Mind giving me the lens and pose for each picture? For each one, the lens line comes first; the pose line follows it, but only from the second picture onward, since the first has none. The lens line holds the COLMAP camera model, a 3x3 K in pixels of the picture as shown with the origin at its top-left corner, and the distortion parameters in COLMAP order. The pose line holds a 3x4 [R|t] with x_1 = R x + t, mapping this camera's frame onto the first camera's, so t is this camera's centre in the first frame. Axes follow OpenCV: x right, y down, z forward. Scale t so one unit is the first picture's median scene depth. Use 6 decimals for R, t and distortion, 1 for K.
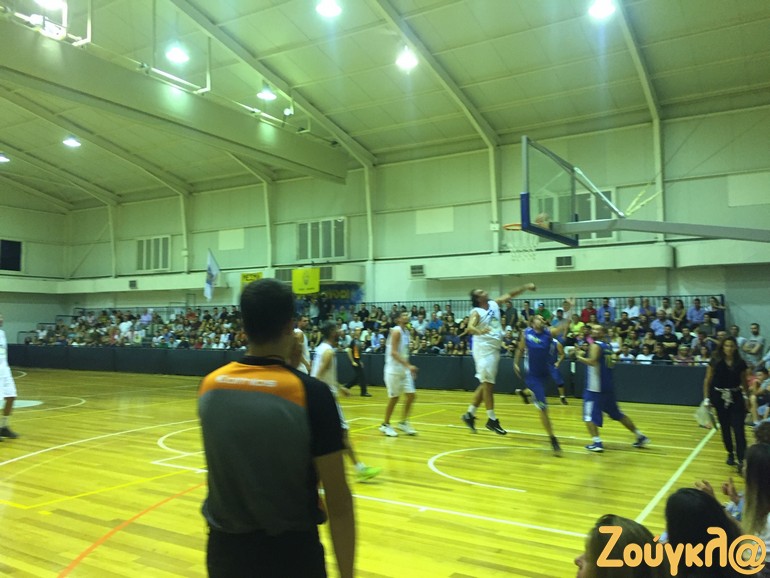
lens RADIAL K [[652.6, 0, 385.0], [0, 652.6, 289.0], [0, 0, 1]] dist [0.012846, 0.005548]
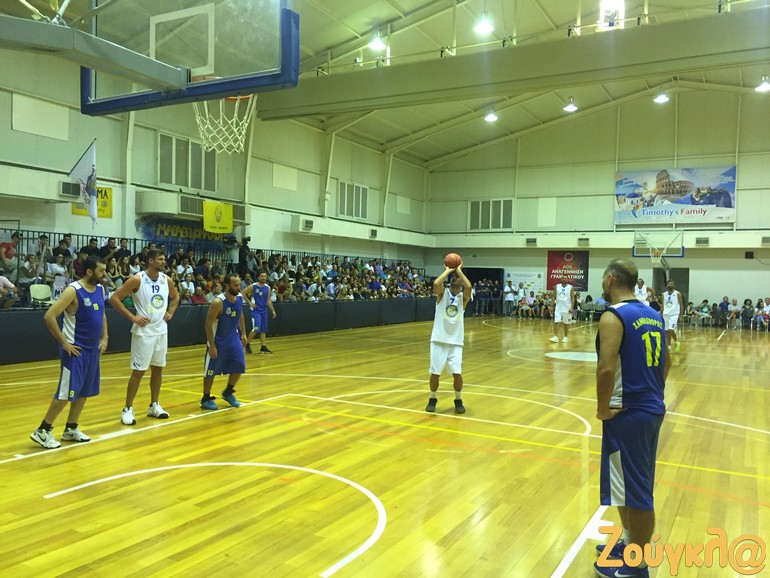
lens RADIAL K [[652.6, 0, 385.0], [0, 652.6, 289.0], [0, 0, 1]] dist [0.012846, 0.005548]
pose [[-0.050840, -0.018959, 0.998527, -0.939221], [-0.078347, 0.996814, 0.014938, 0.047353], [-0.995629, -0.077472, -0.052163, 0.812786]]
